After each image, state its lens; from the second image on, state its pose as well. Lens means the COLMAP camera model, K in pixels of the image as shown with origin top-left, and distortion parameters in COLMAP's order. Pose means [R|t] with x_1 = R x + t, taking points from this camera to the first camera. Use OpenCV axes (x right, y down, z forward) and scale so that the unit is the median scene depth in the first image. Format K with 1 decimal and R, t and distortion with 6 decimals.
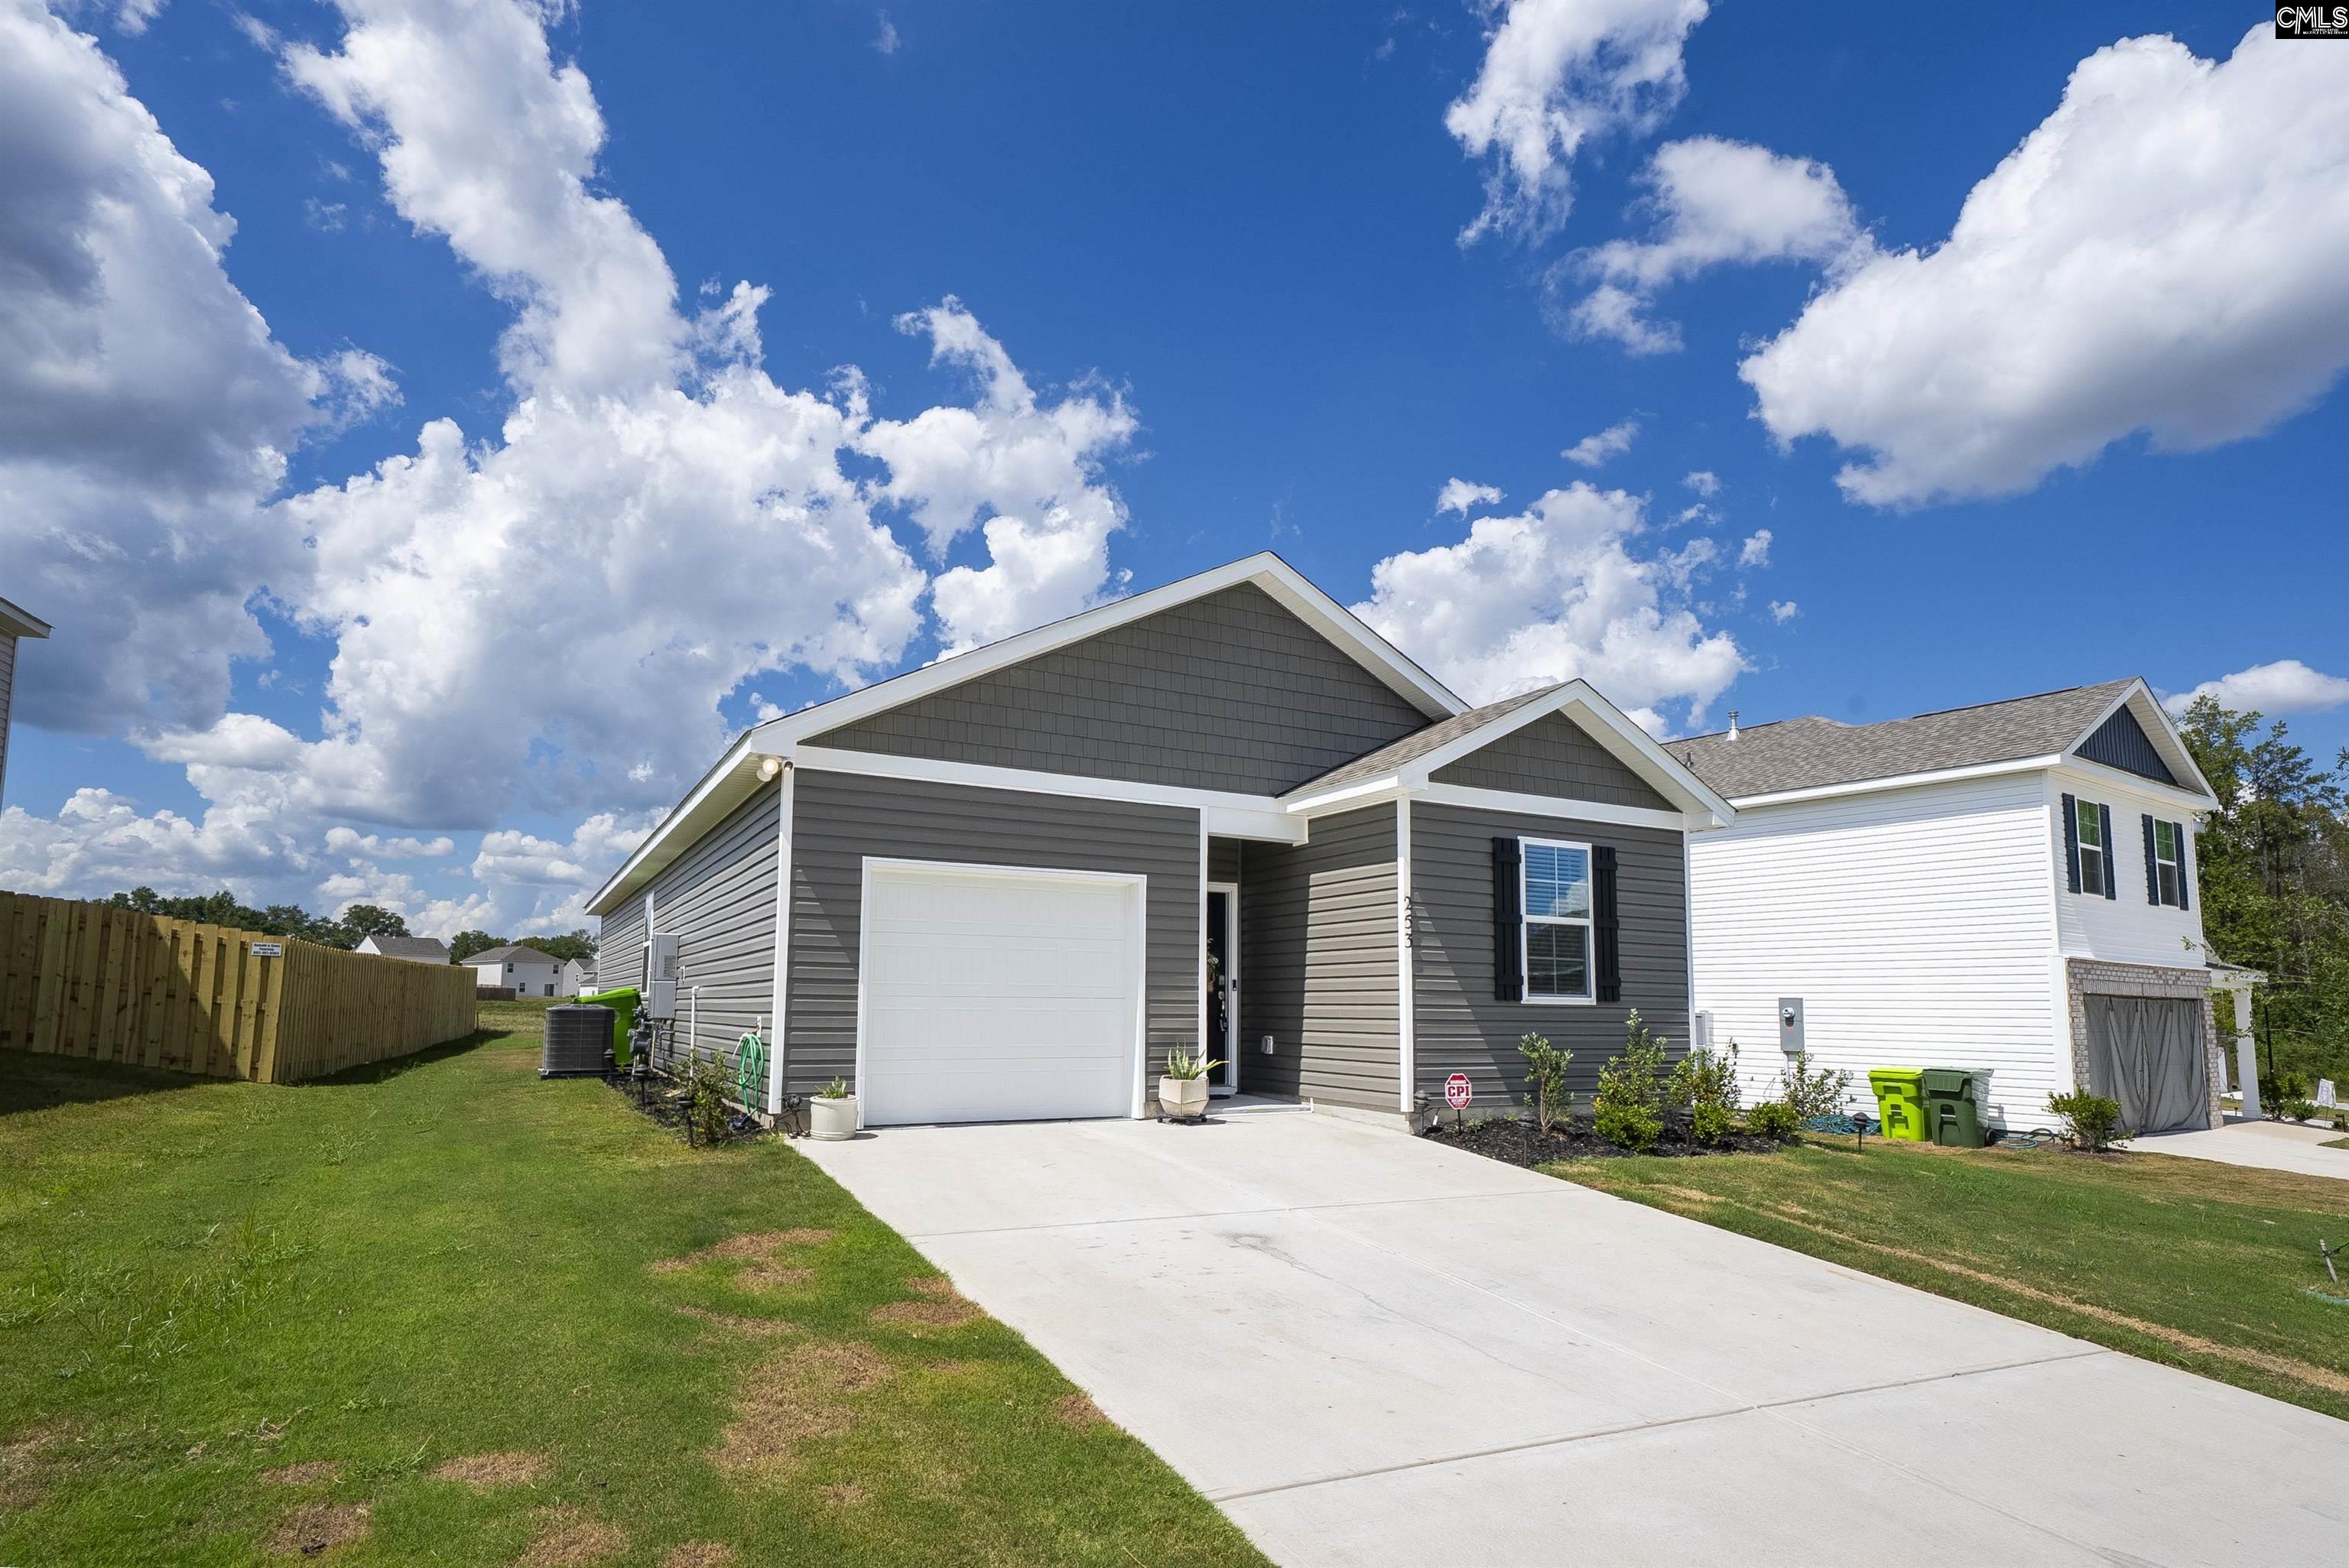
lens RADIAL K [[1240.5, 0, 1123.2], [0, 1240.5, 864.4], [0, 0, 1]] dist [0.019502, -0.000181]
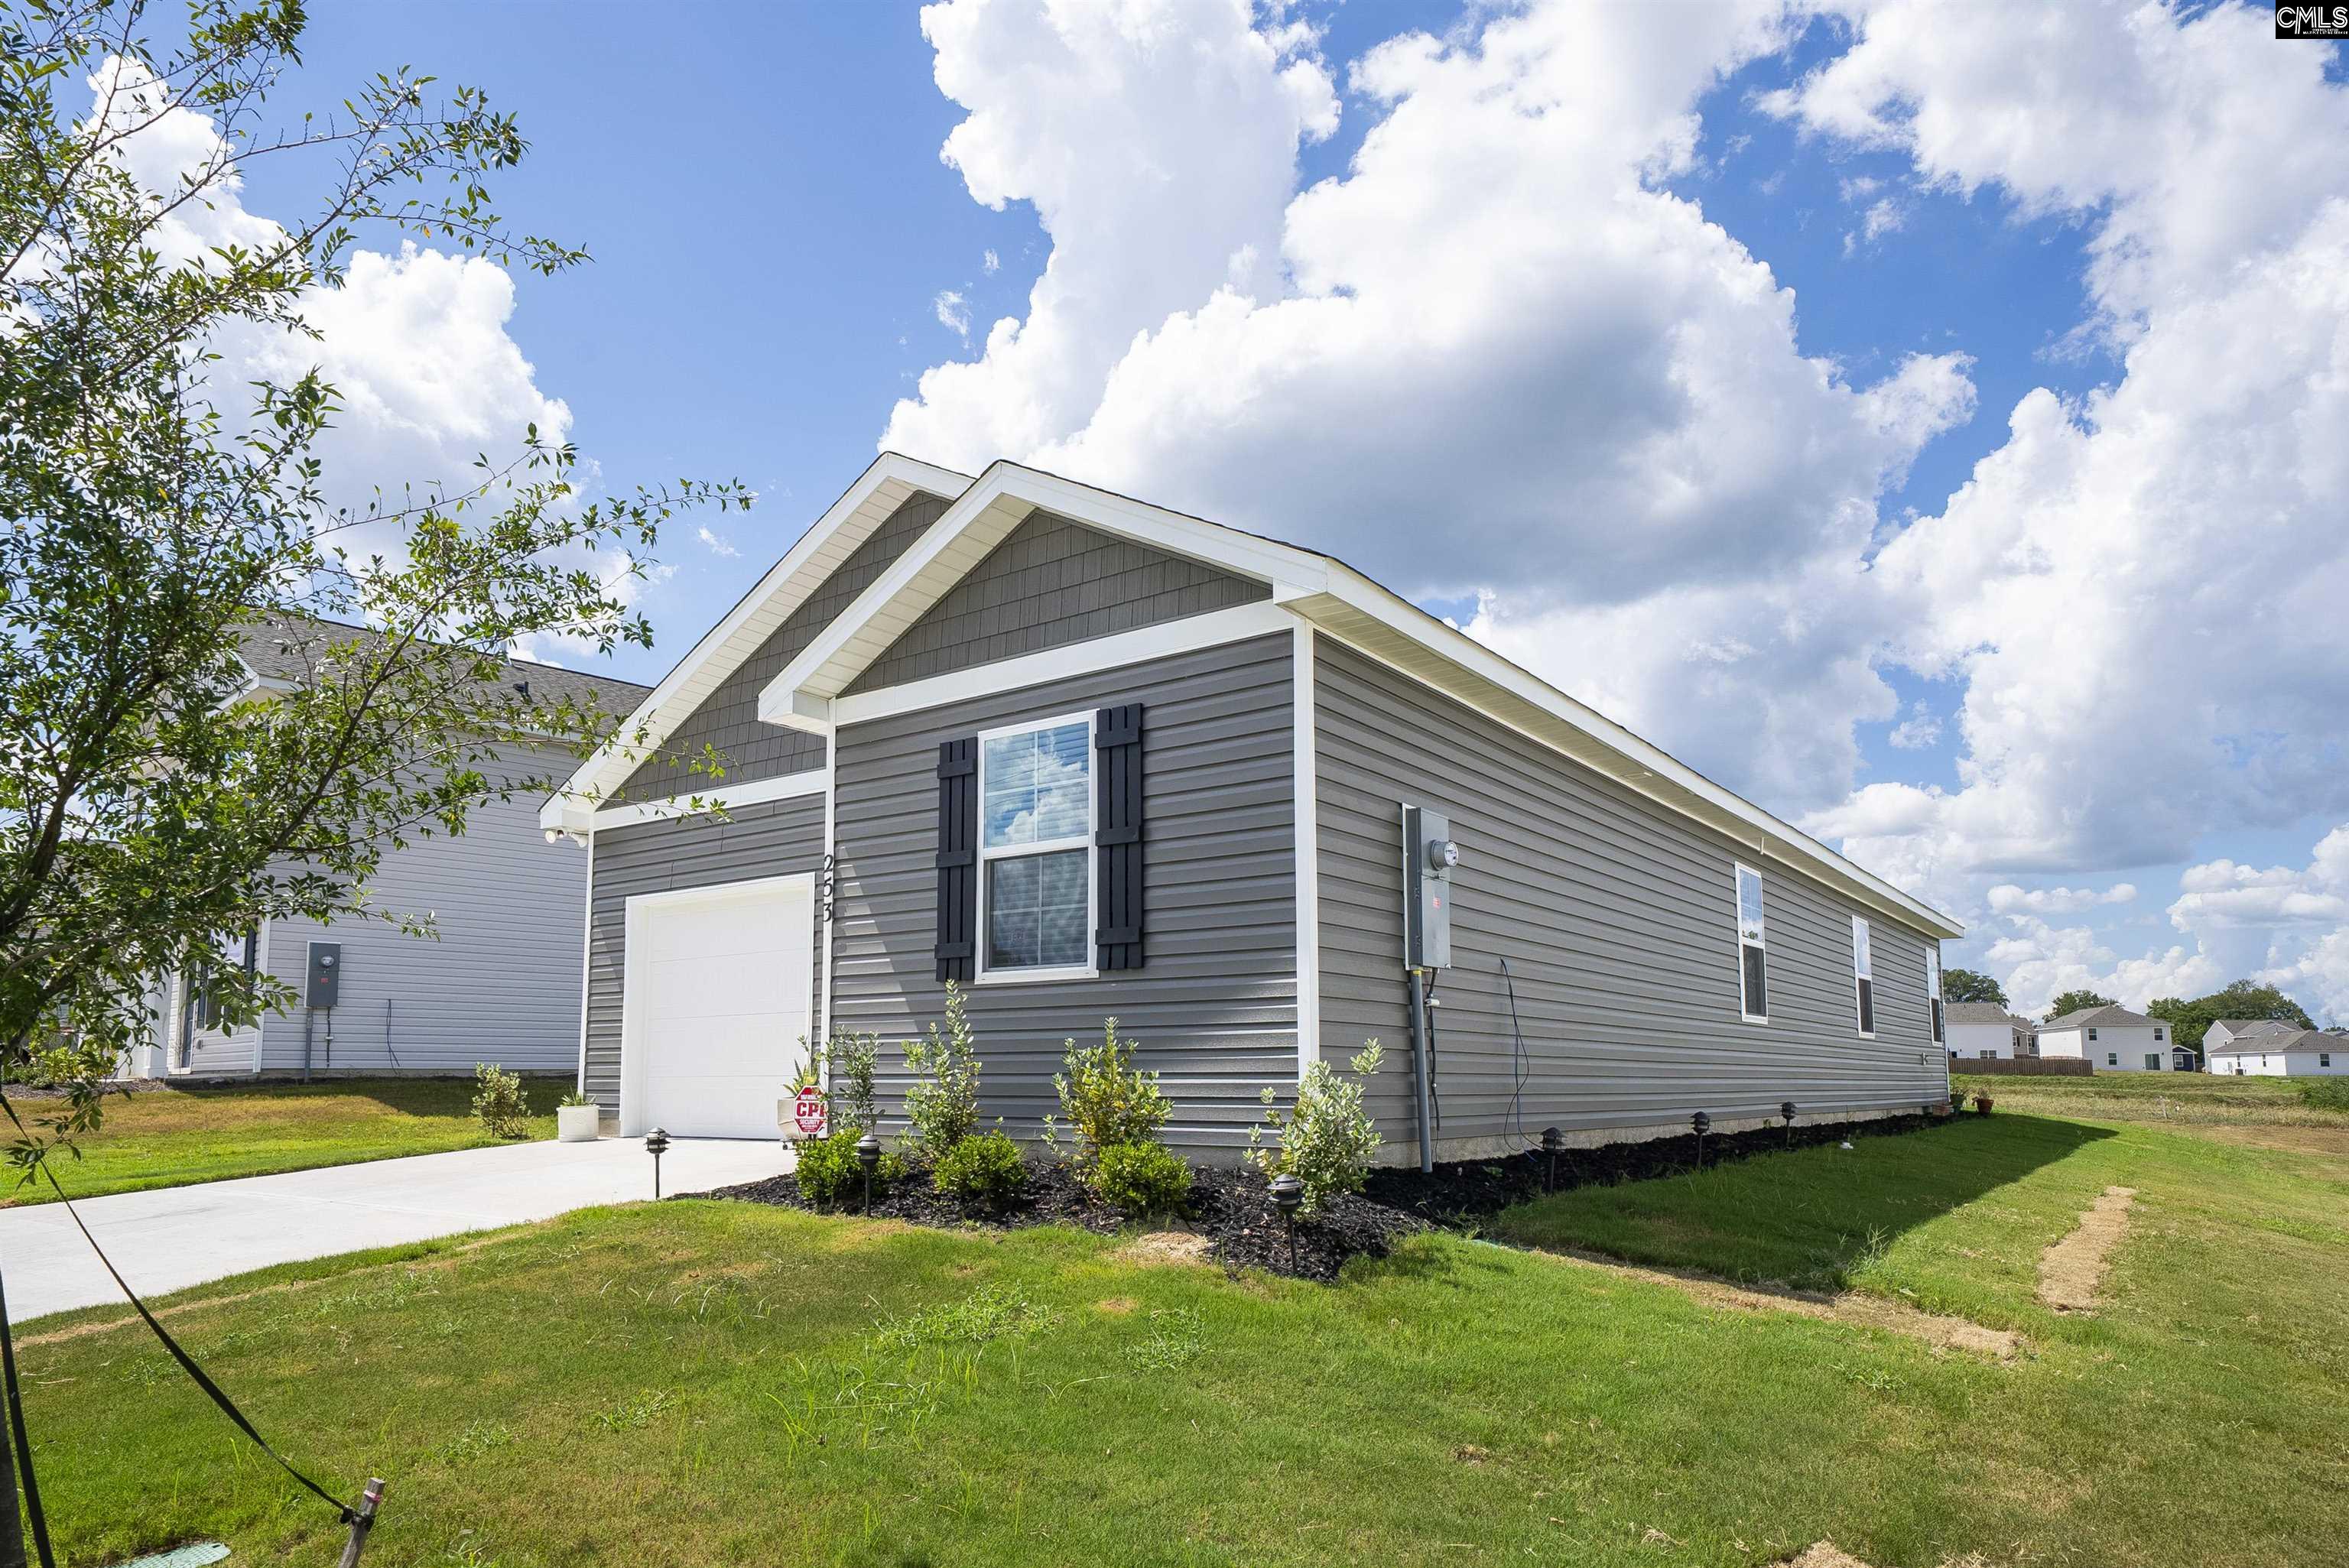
lens RADIAL K [[1436.8, 0, 1120.3], [0, 1436.8, 879.5], [0, 0, 1]] dist [0.007531, 0.006126]
pose [[0.439346, -0.138286, -0.887610, 0.630986], [0.110036, 0.988924, -0.099605, 0.086172], [0.891553, -0.053908, 0.449696, 0.446235]]
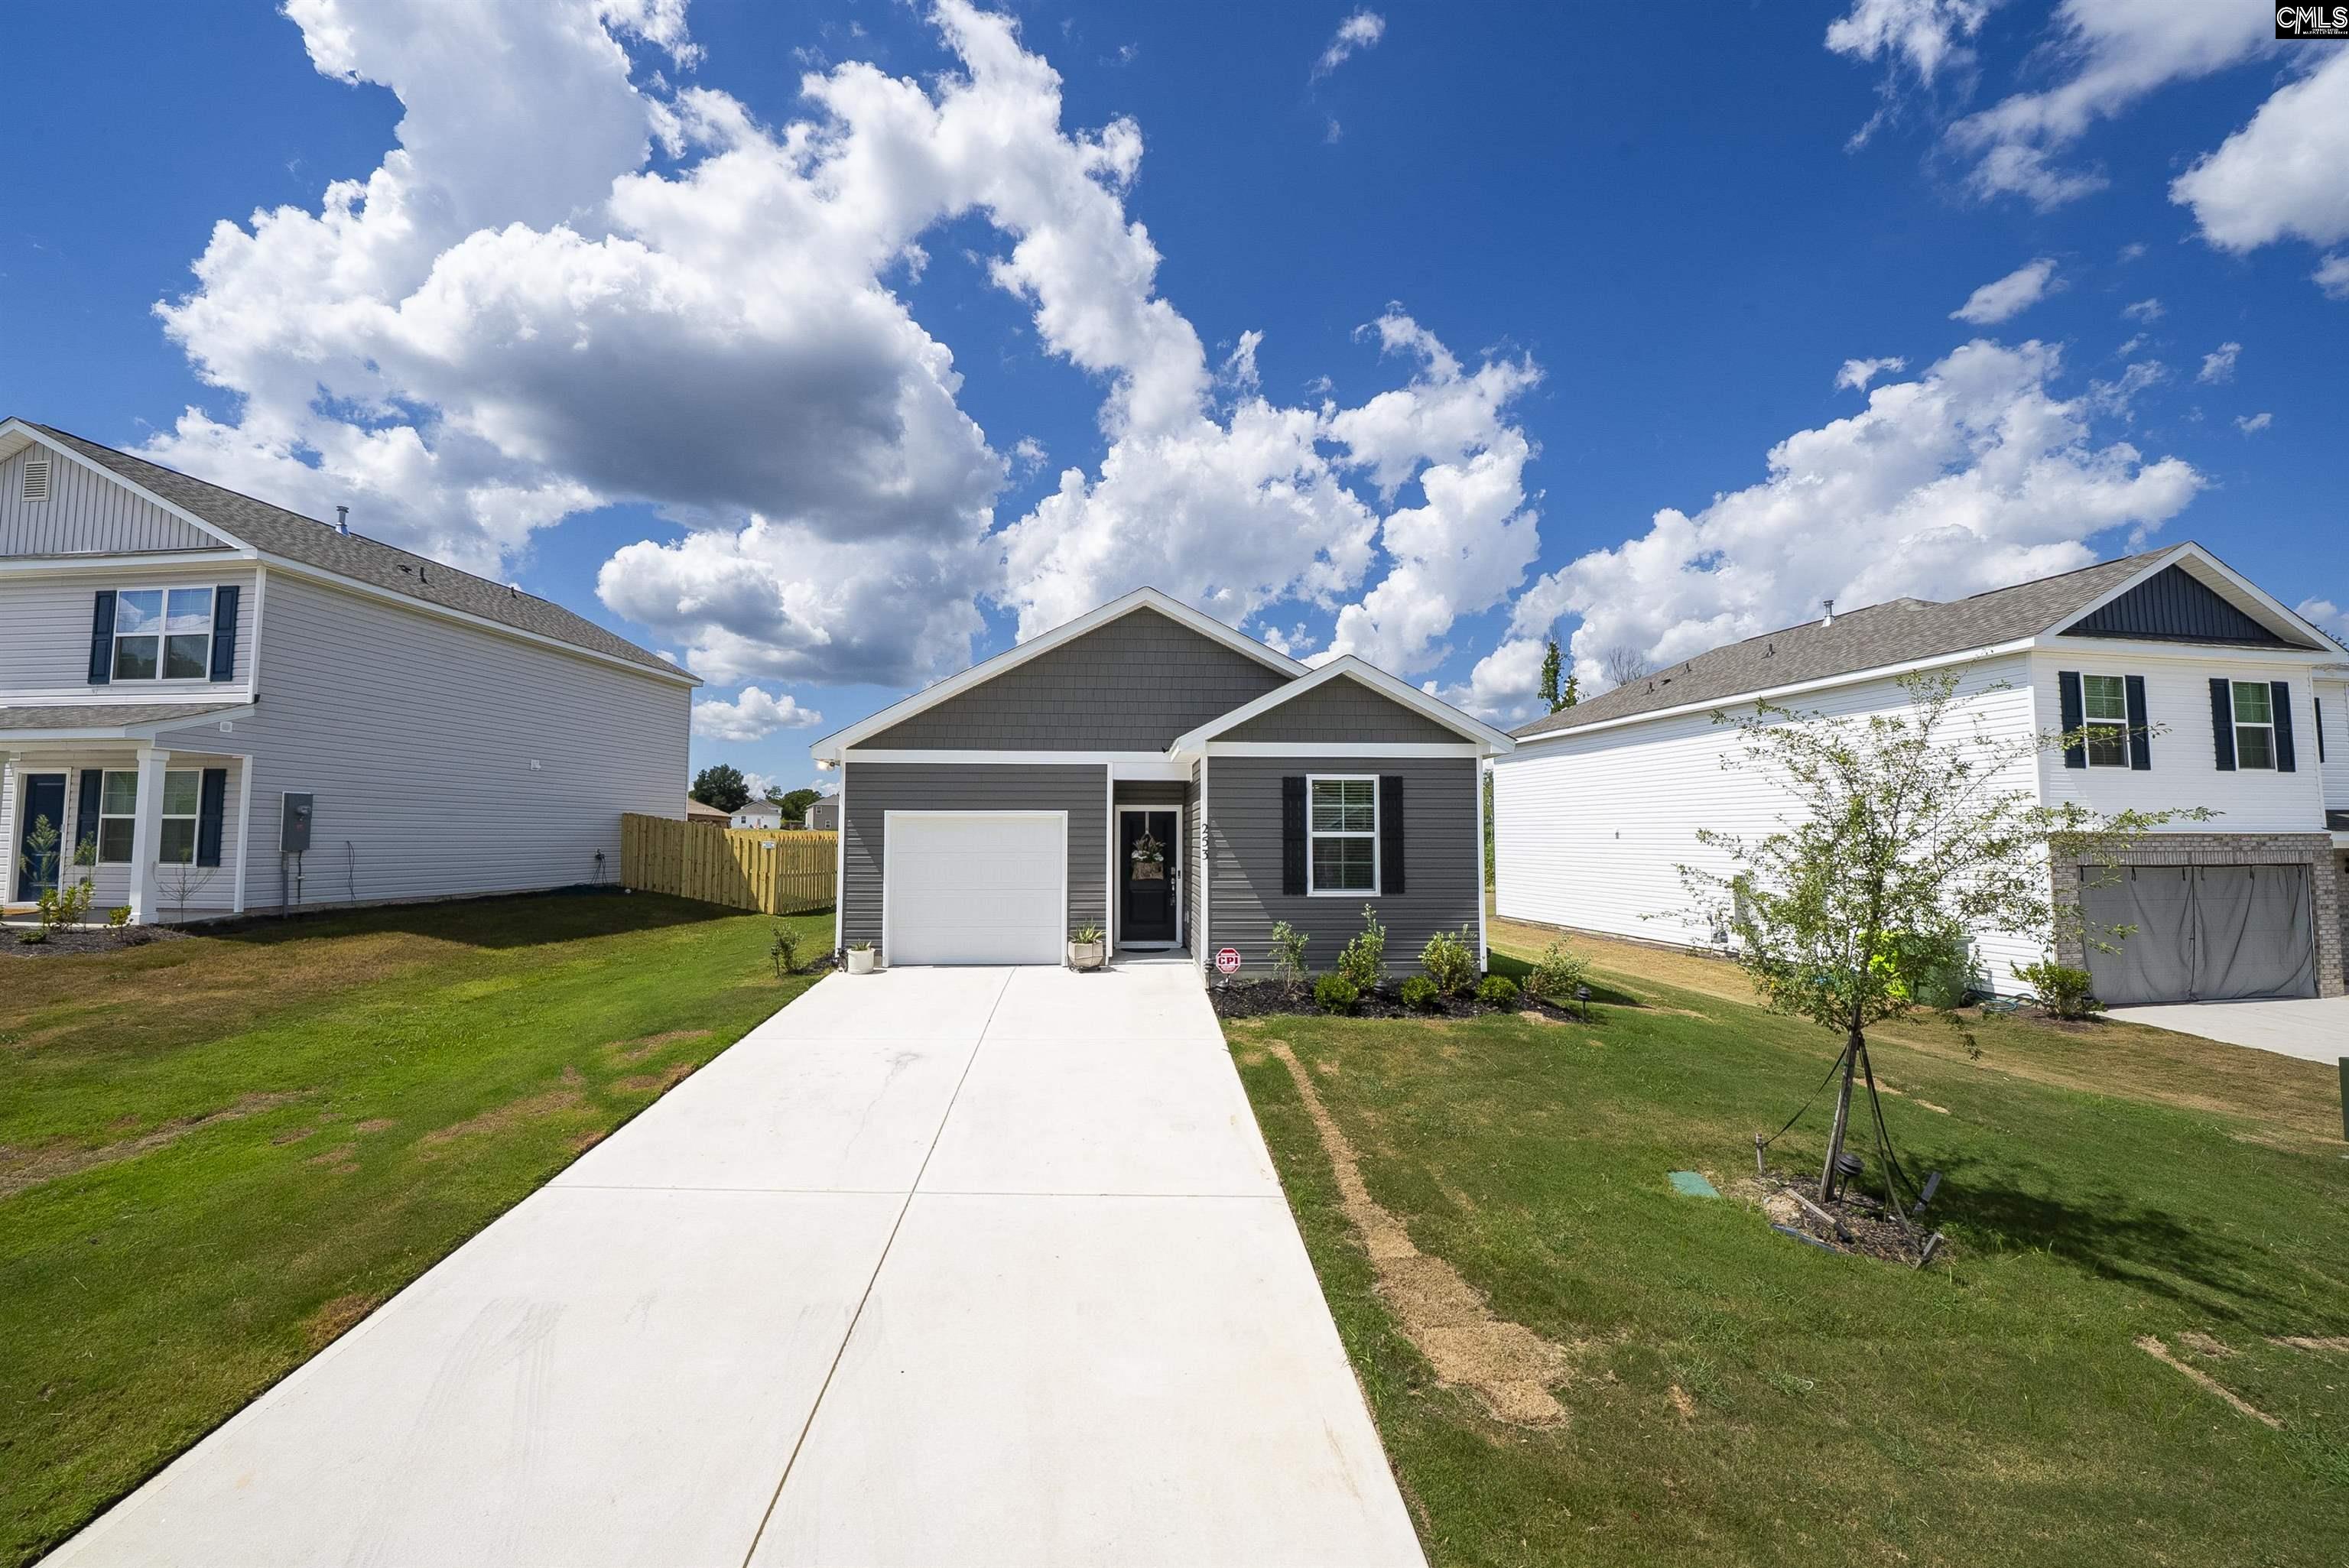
lens RADIAL K [[891.9, 0, 1141.5], [0, 891.9, 762.2], [0, 0, 1]] dist [-0.017310, 0.001180]
pose [[0.902047, -0.047661, -0.428999, 0.358094], [0.060937, 0.997992, 0.017257, -0.040198], [0.427316, -0.041709, 0.903140, 0.018429]]
